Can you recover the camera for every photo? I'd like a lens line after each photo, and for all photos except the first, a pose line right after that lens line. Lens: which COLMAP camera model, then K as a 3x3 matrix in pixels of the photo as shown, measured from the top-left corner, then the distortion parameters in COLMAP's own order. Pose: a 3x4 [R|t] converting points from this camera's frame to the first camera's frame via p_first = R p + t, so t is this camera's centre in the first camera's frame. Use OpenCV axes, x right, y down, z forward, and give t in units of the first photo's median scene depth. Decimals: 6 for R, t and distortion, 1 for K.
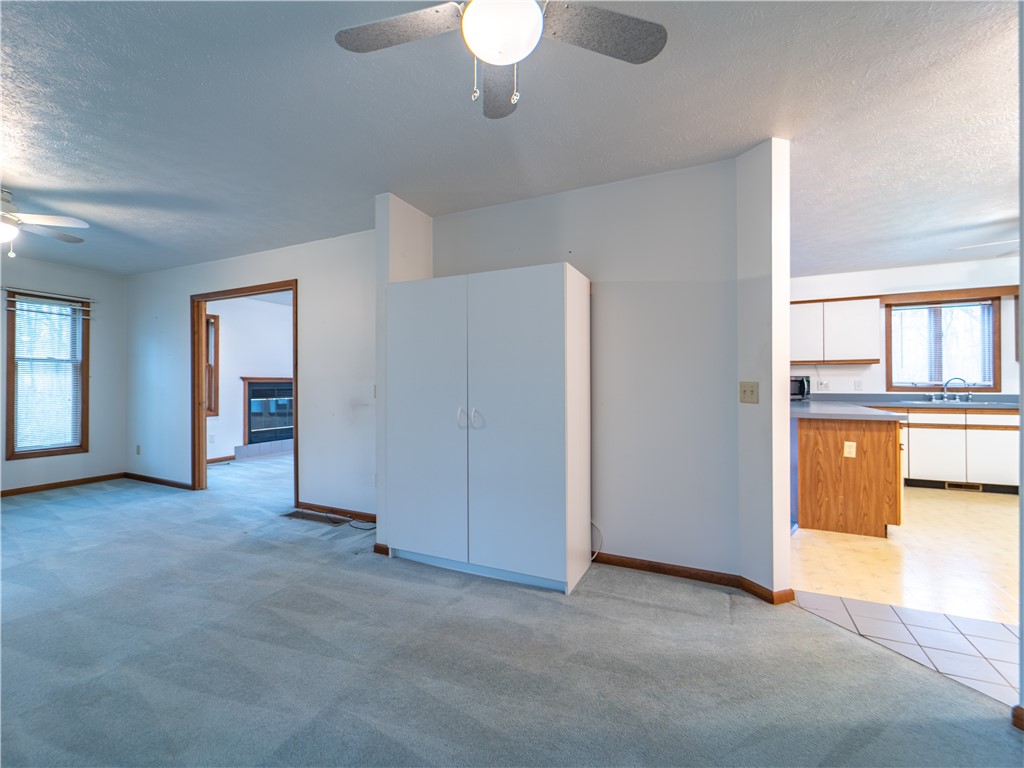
lens RADIAL K [[463.9, 0, 487.6], [0, 463.9, 379.8], [0, 0, 1]] dist [0.009711, -0.002760]
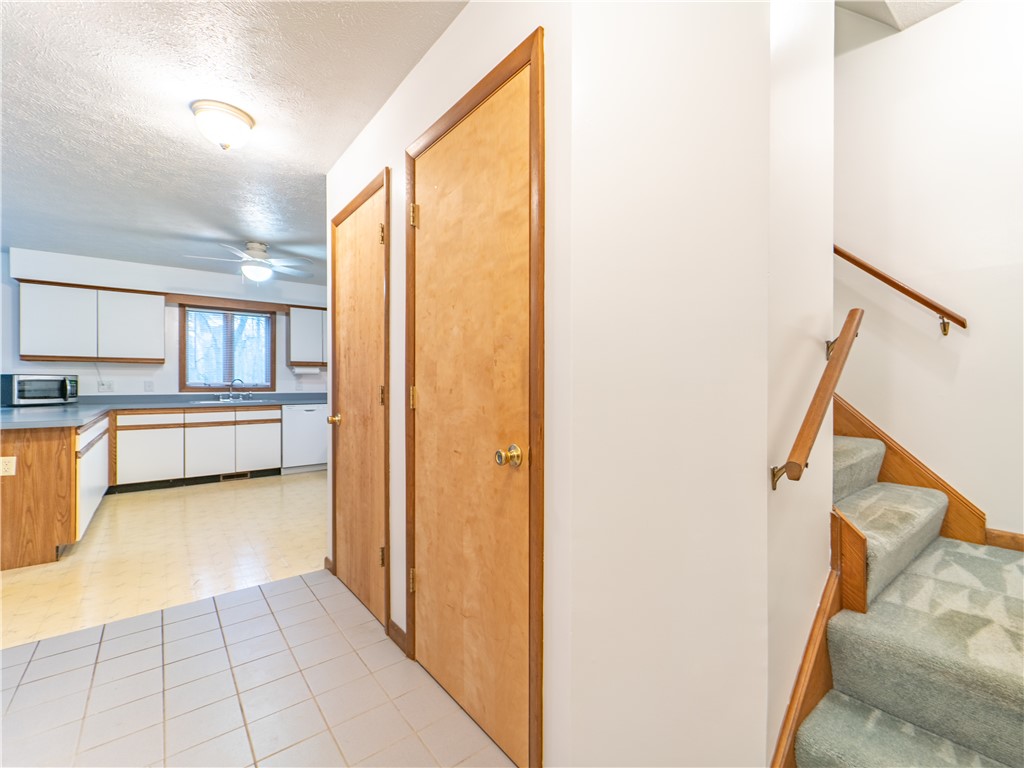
lens RADIAL K [[463.9, 0, 570.3], [0, 463.9, 383.2], [0, 0, 1]] dist [0.009711, -0.002760]
pose [[0.368914, 0.001006, 0.929463, 0.261210], [-0.009273, 0.999954, 0.002598, -0.004311], [-0.929417, -0.009577, 0.368907, -0.145026]]
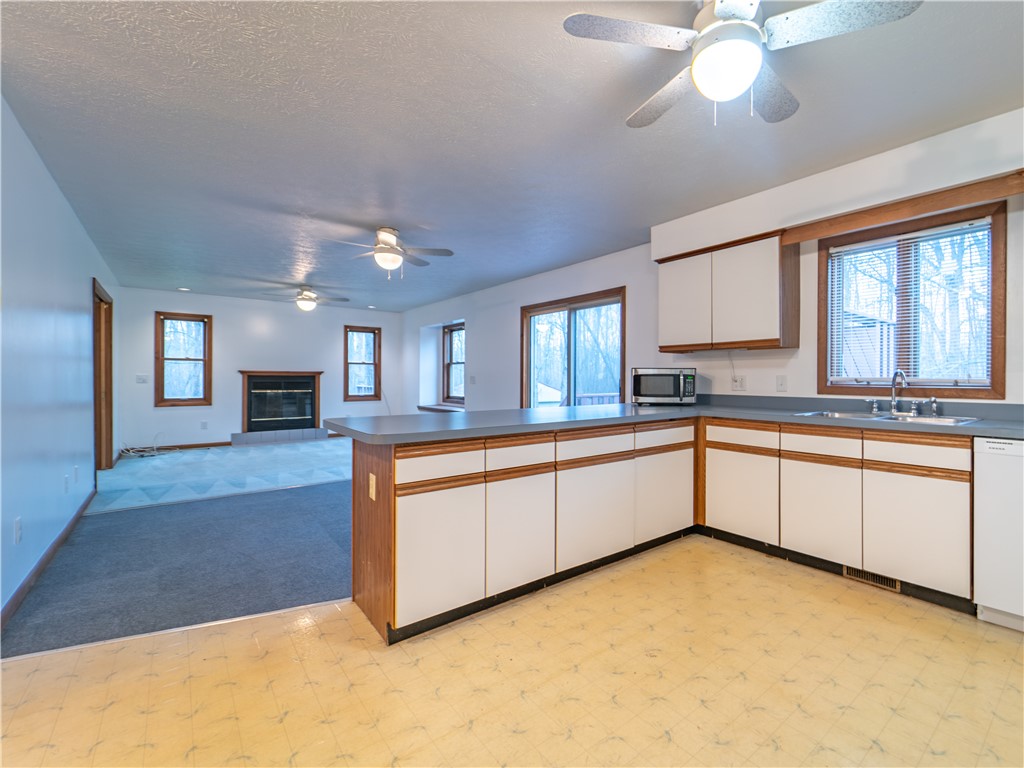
lens RADIAL K [[463.9, 0, 576.6], [0, 463.9, 379.0], [0, 0, 1]] dist [0.009711, -0.002760]
pose [[0.927852, 0.005703, -0.372906, 0.853499], [-0.002355, 0.999953, 0.009433, 0.001549], [0.372942, -0.007874, 0.927821, 0.369413]]
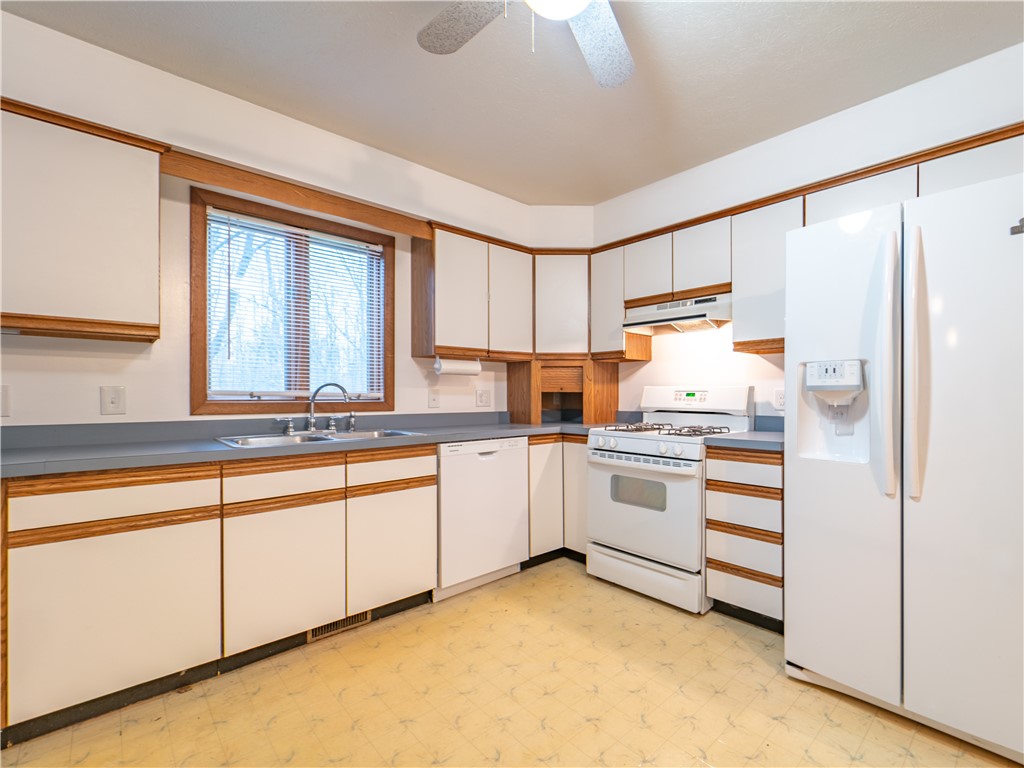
lens RADIAL K [[463.9, 0, 578.6], [0, 463.9, 396.2], [0, 0, 1]] dist [0.009711, -0.002760]
pose [[0.297752, -0.000314, 0.954643, 0.619410], [-0.009928, 0.999945, 0.003426, 0.004902], [-0.954592, -0.010498, 0.297732, 0.611233]]
